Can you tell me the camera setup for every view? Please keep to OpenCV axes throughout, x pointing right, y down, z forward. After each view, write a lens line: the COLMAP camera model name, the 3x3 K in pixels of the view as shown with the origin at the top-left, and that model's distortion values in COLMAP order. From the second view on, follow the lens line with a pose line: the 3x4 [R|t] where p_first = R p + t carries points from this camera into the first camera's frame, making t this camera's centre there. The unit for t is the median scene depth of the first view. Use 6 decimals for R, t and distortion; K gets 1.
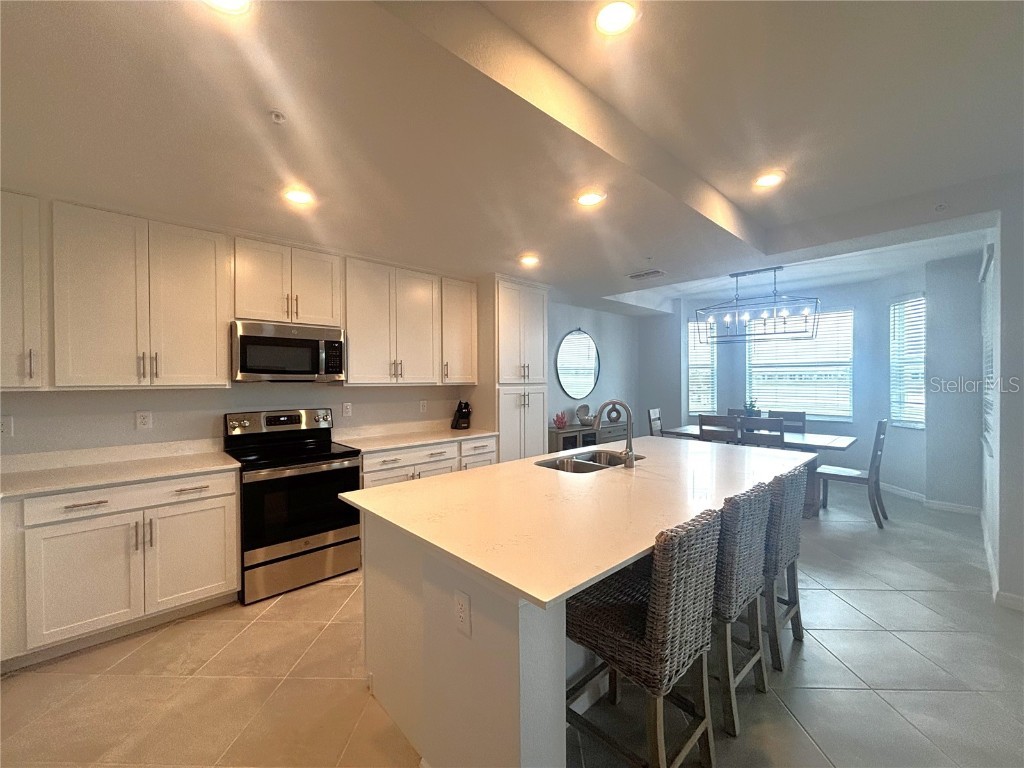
lens RADIAL K [[414.9, 0, 512.0], [0, 414.9, 384.0], [0, 0, 1]] dist [0.000263, -0.000062]
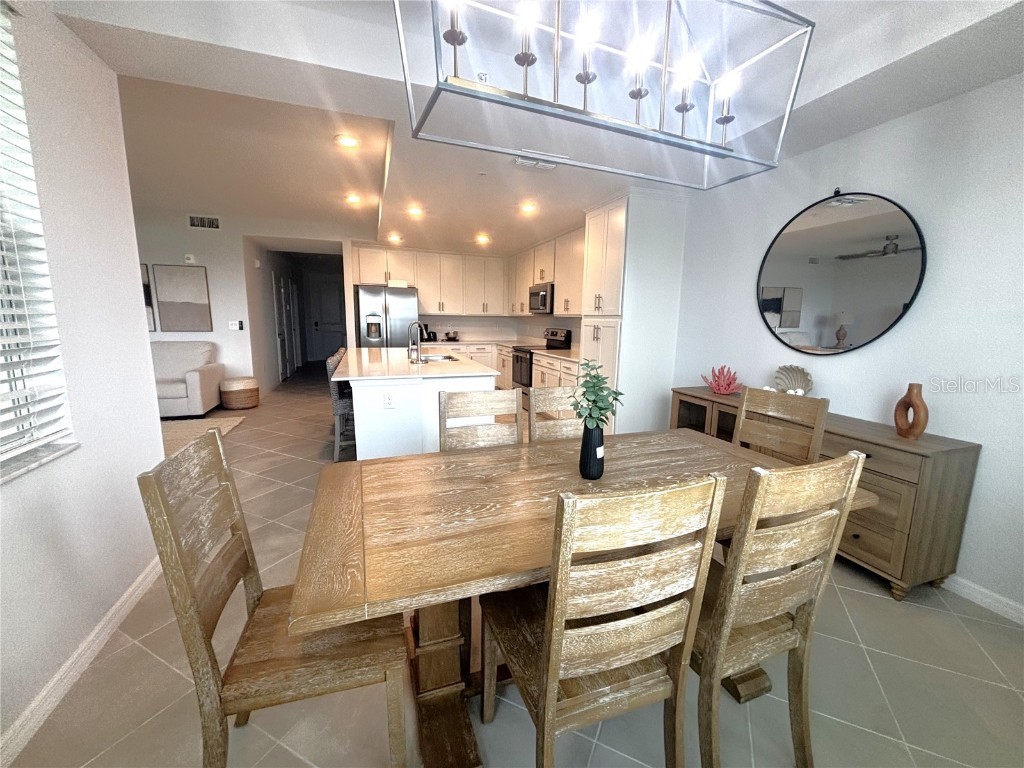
lens RADIAL K [[414.9, 0, 512.0], [0, 414.9, 384.0], [0, 0, 1]] dist [0.000263, -0.000062]
pose [[-0.410960, 0.130978, -0.902196, 1.317426], [-0.041969, 0.985858, 0.162241, 0.011187], [0.910687, 0.104539, -0.399651, 1.625584]]
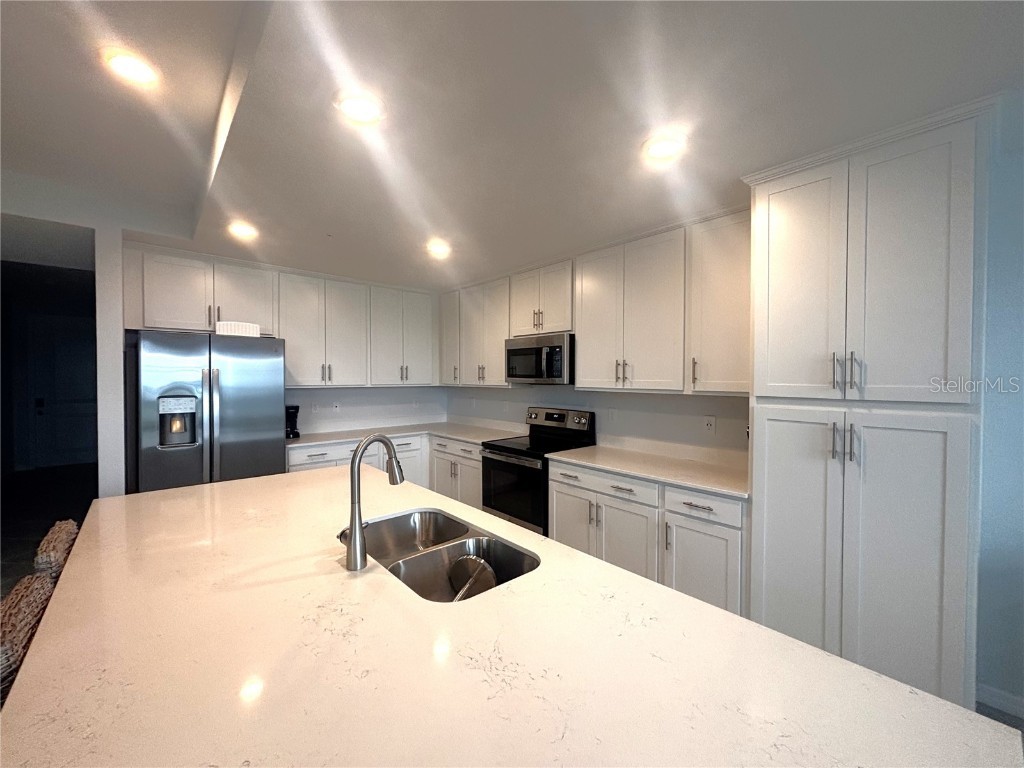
lens RADIAL K [[408.9, 0, 512.0], [0, 408.9, 384.0], [0, 0, 1]] dist [-0.001190, -0.000229]
pose [[-0.033489, 0.012673, -0.999359, 0.586730], [-0.025474, 0.999584, 0.013530, -0.018906], [0.999114, 0.025911, -0.033153, 0.918241]]
